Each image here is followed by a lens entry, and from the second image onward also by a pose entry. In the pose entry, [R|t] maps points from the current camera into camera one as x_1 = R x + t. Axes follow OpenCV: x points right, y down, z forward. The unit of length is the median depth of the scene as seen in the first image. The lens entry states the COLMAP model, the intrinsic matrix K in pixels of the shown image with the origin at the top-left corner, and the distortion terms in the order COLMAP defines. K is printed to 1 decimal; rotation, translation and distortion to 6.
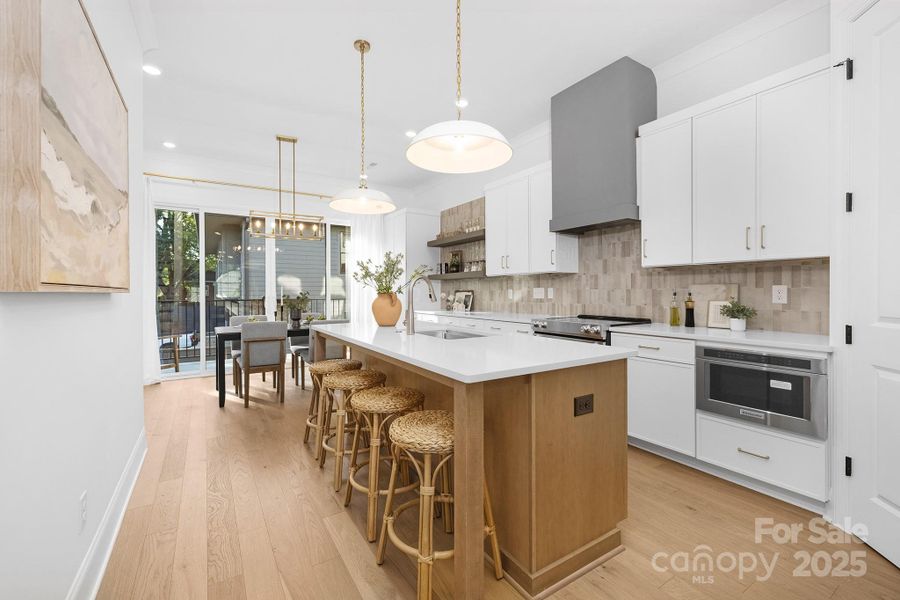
lens RADIAL K [[383.7, 0, 451.4], [0, 383.7, 297.6], [0, 0, 1]] dist [-0.001301, 0.000431]
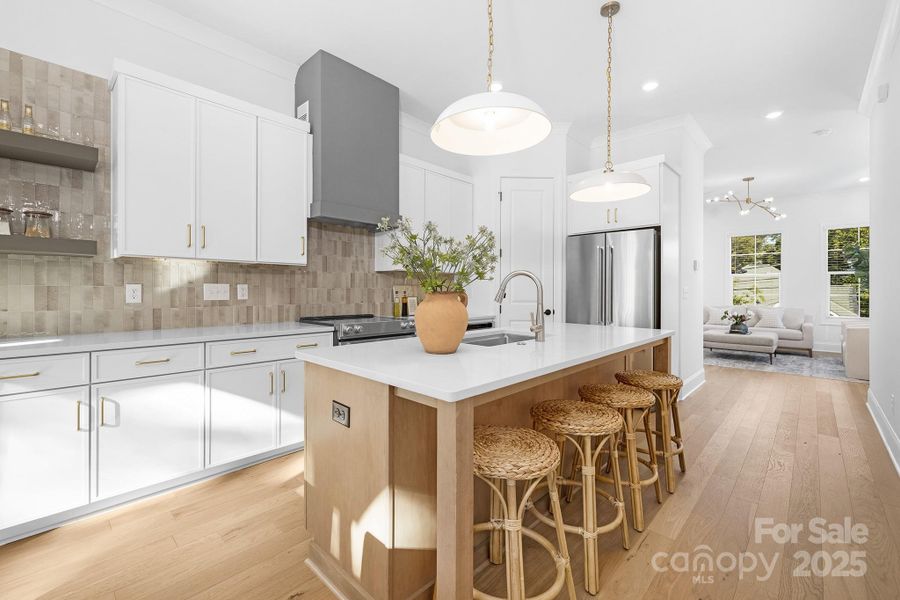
lens RADIAL K [[383.7, 0, 451.3], [0, 383.7, 290.9], [0, 0, 1]] dist [-0.001301, 0.000431]
pose [[-0.238626, -0.001588, 0.971110, -0.600804], [0.008962, 0.999952, 0.003837, -0.015161], [-0.971070, 0.009619, -0.238601, 0.946853]]
